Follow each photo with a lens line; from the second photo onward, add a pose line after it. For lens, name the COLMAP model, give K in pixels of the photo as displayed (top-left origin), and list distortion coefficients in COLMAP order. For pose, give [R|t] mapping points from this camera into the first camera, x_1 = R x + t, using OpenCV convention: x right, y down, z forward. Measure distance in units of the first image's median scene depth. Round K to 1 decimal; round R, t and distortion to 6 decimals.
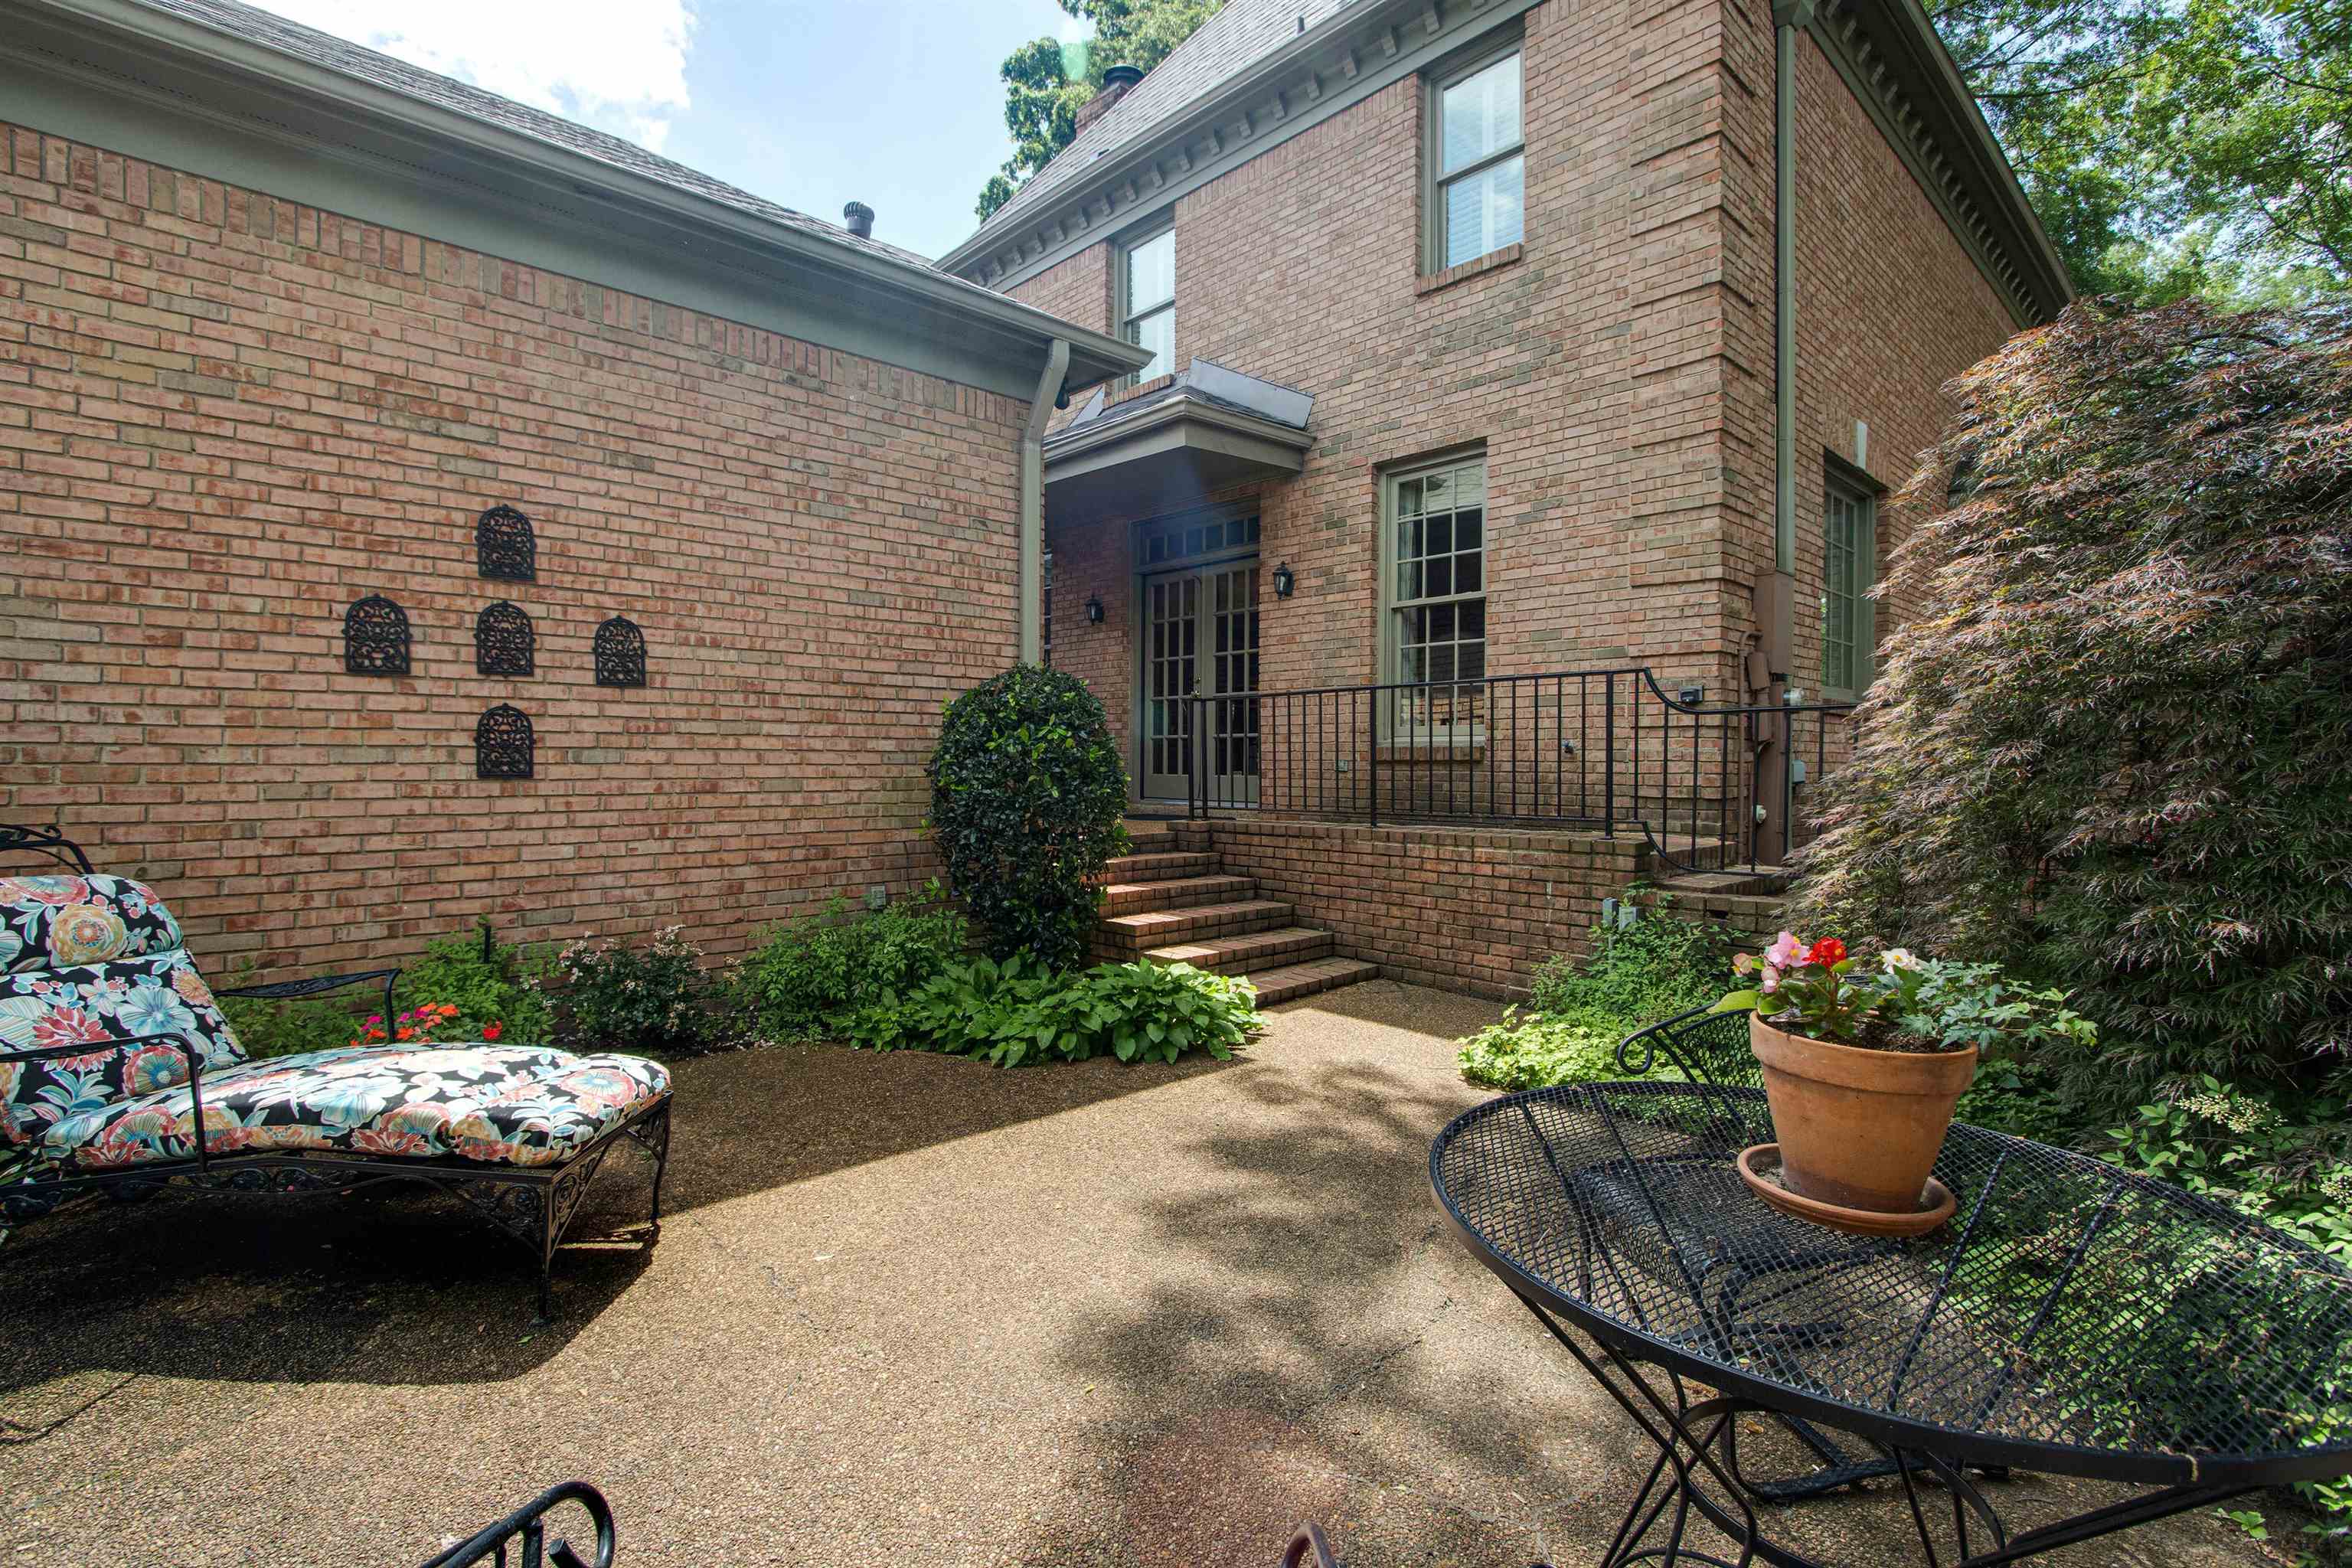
lens RADIAL K [[1099.6, 0, 1152.8], [0, 1099.6, 779.3], [0, 0, 1]] dist [-0.015790, 0.001650]
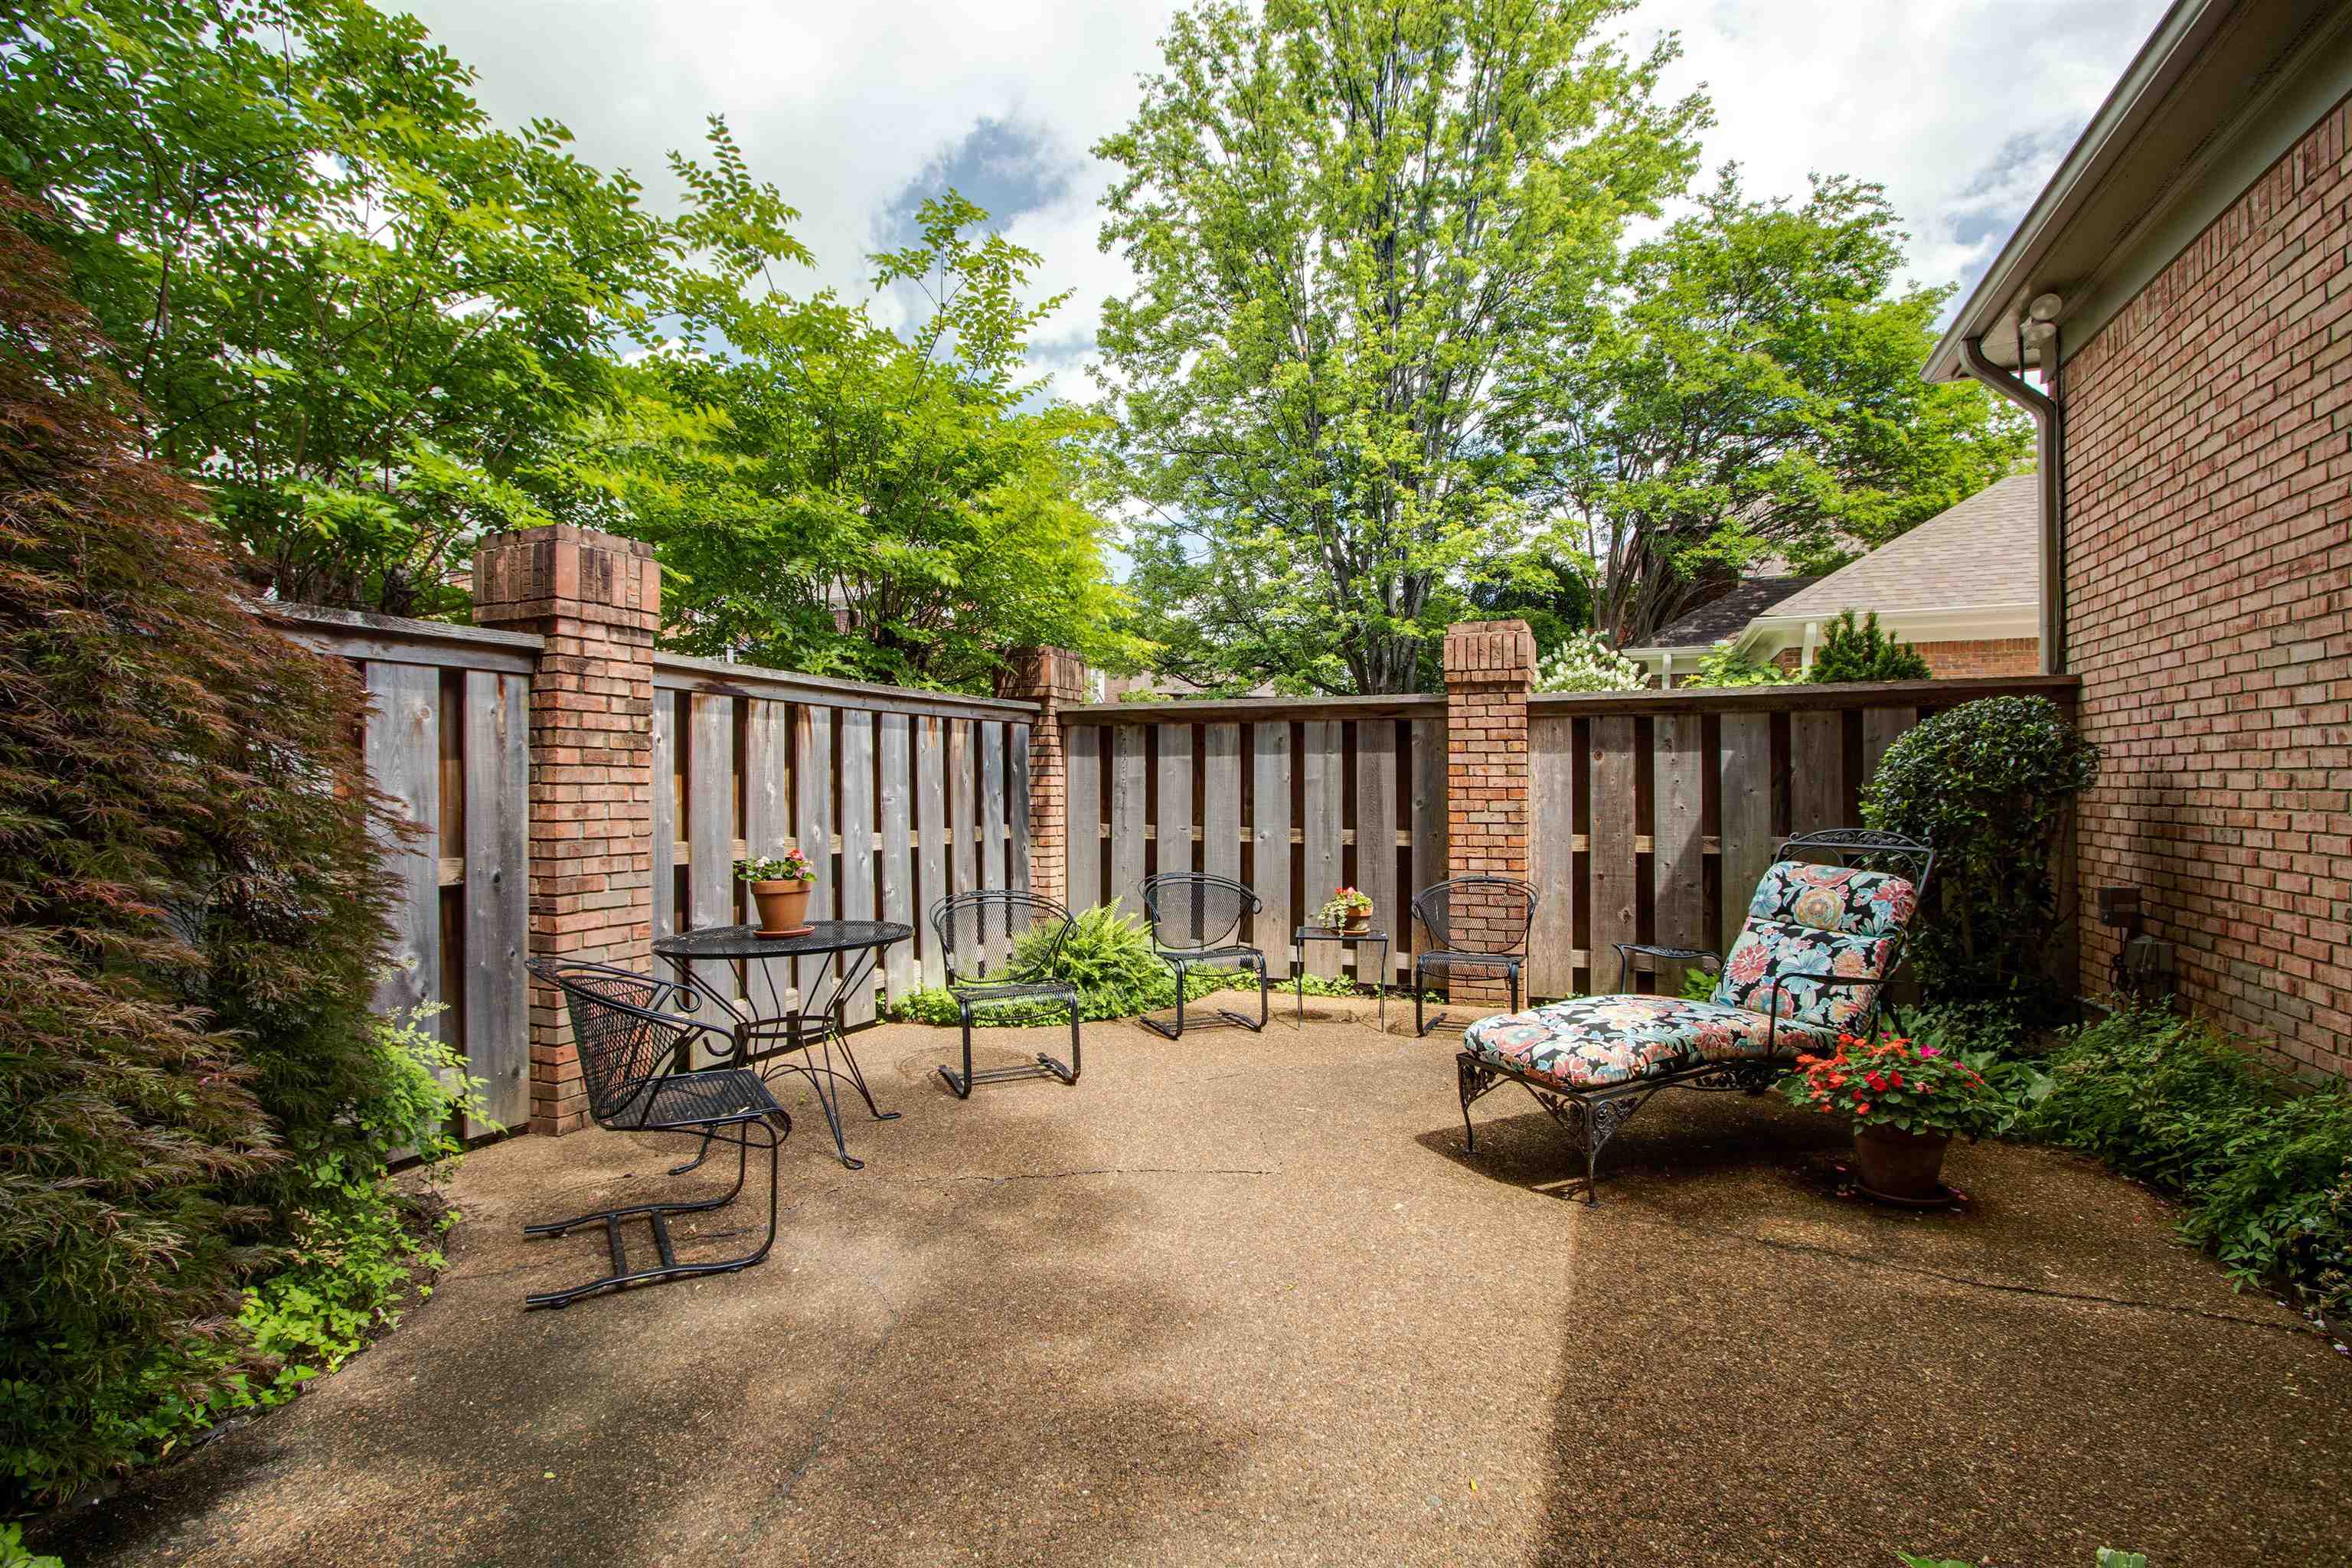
lens RADIAL K [[1099.6, 0, 1177.0], [0, 1099.6, 789.3], [0, 0, 1]] dist [-0.015790, 0.001650]
pose [[-0.909863, -0.000715, -0.414907, 0.395949], [-0.002998, 0.999984, 0.004851, -0.021731], [0.414897, 0.005657, -0.909851, 1.899587]]
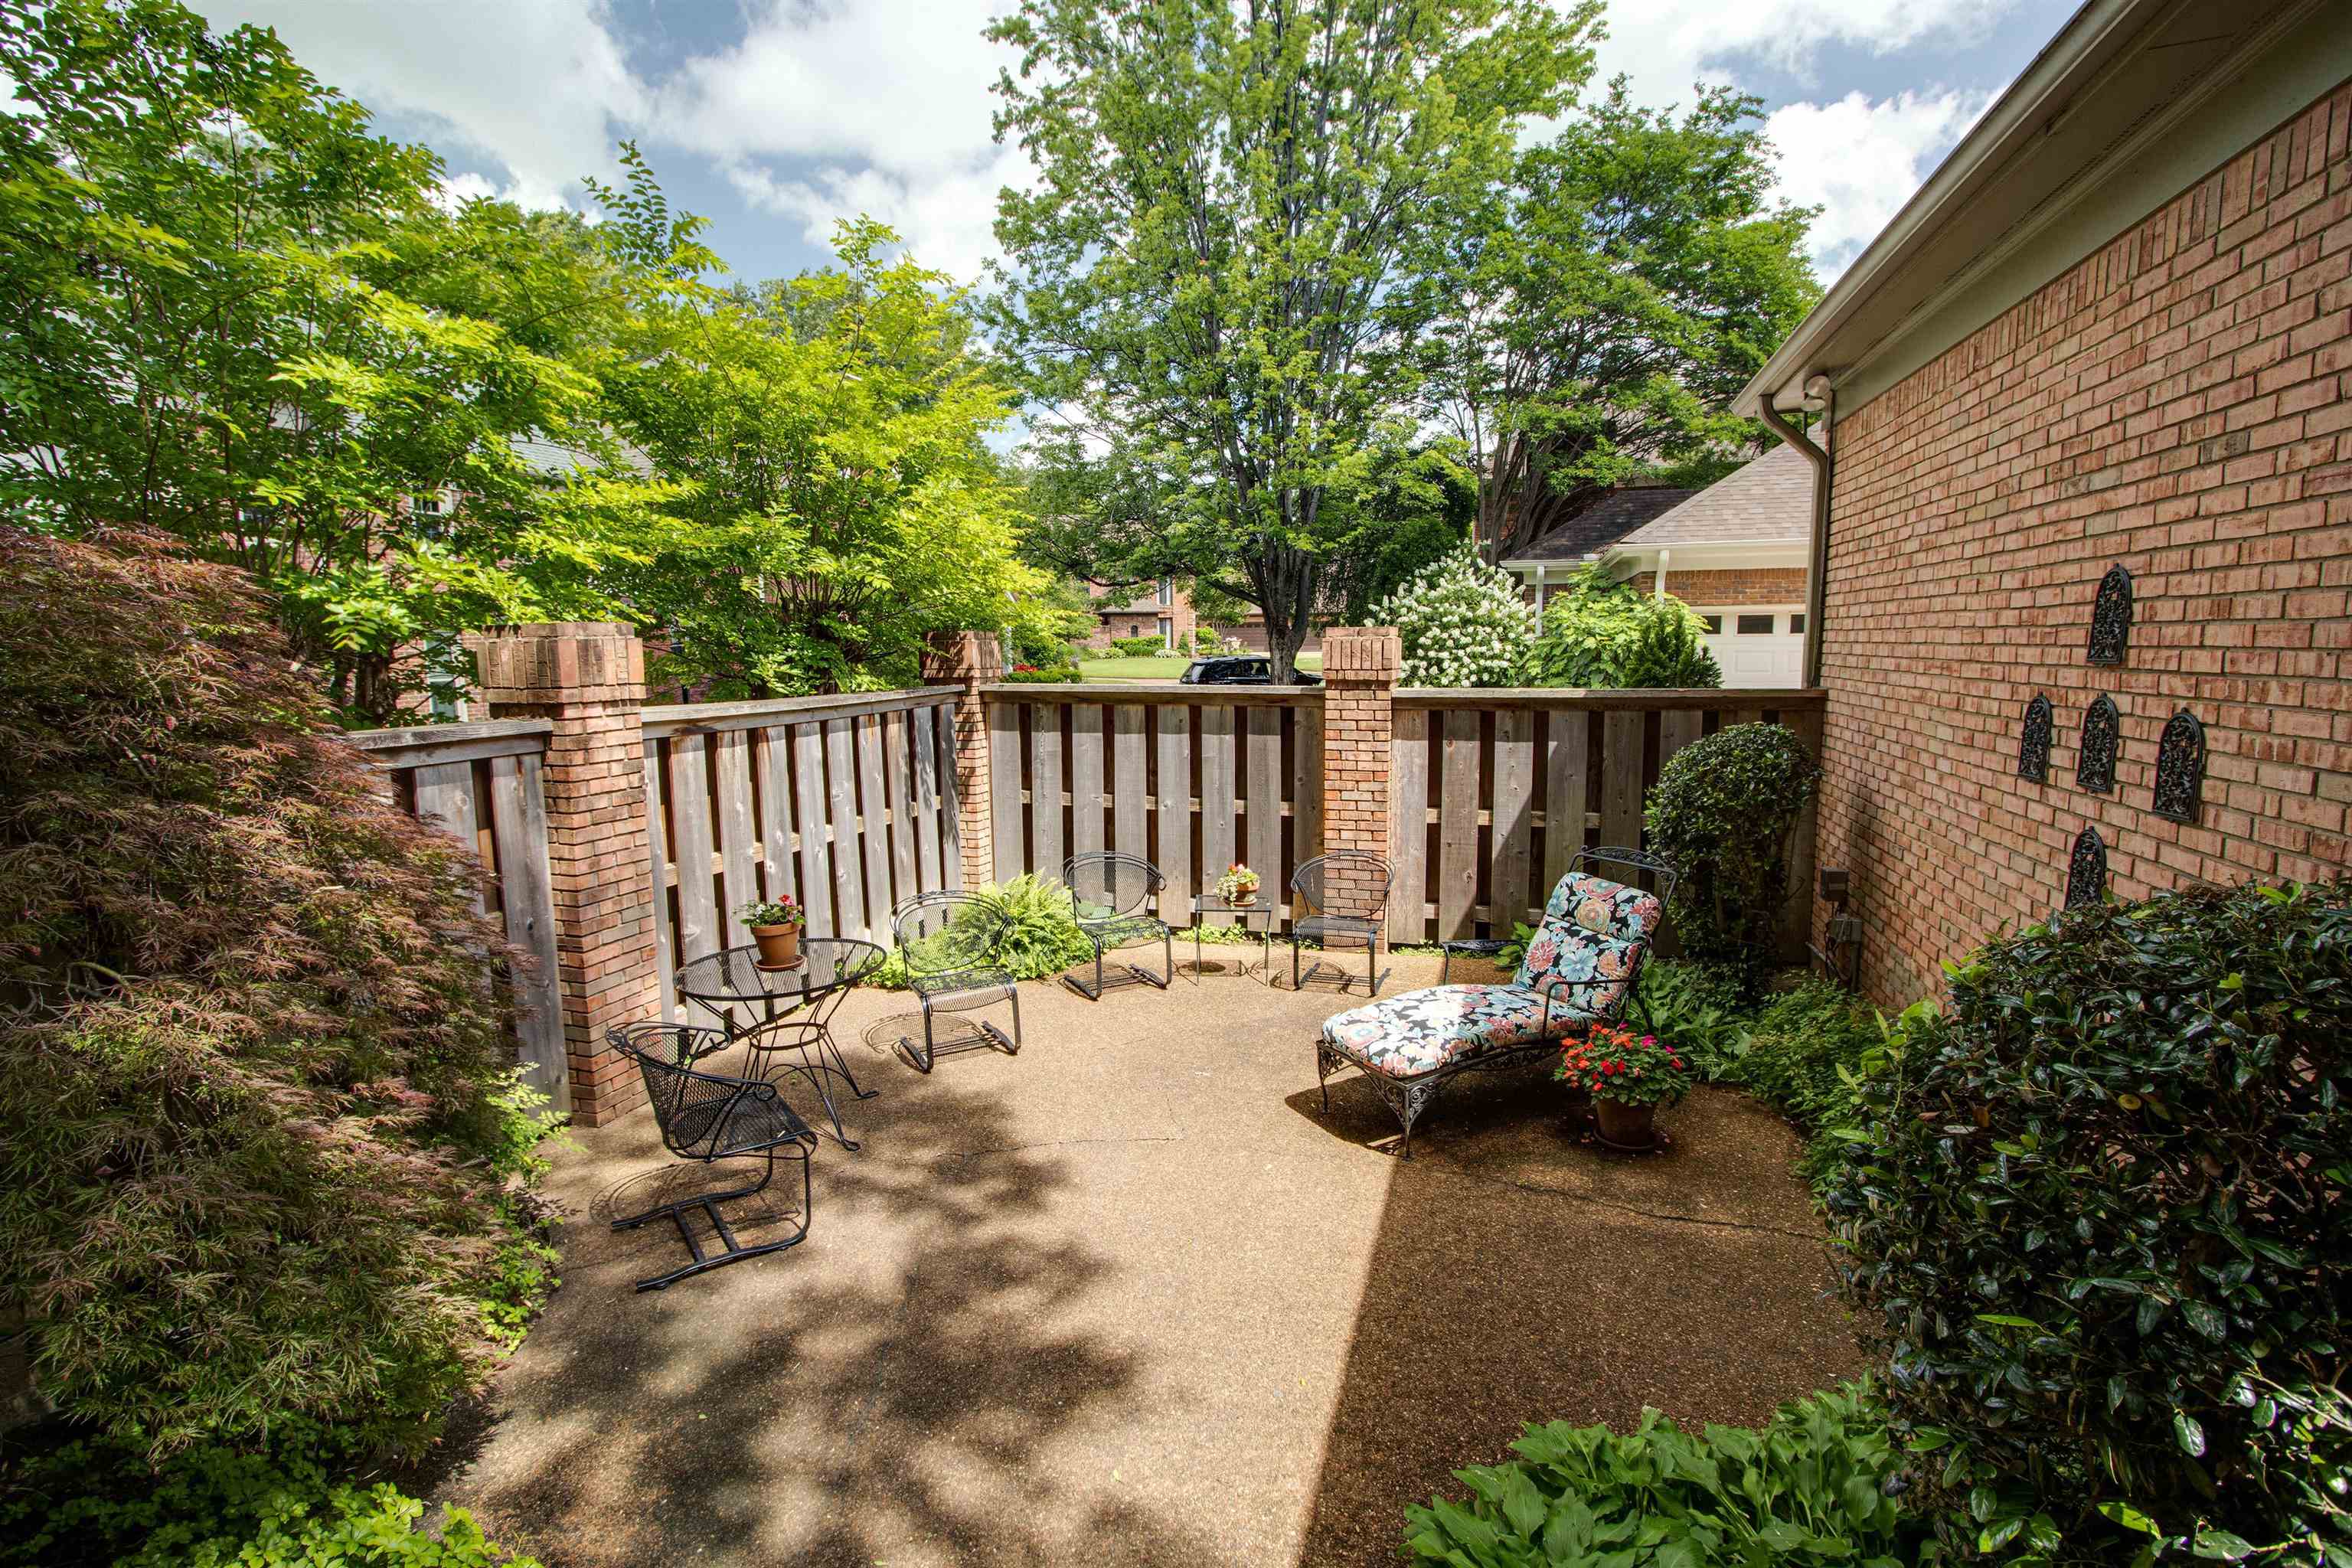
lens RADIAL K [[1099.6, 0, 1185.5], [0, 1099.6, 789.9], [0, 0, 1]] dist [-0.015790, 0.001650]
pose [[-0.865515, 0.070364, -0.495916, 0.550691], [0.000989, 0.990322, 0.138788, -0.329796], [0.500882, 0.119632, -0.857208, 2.173127]]
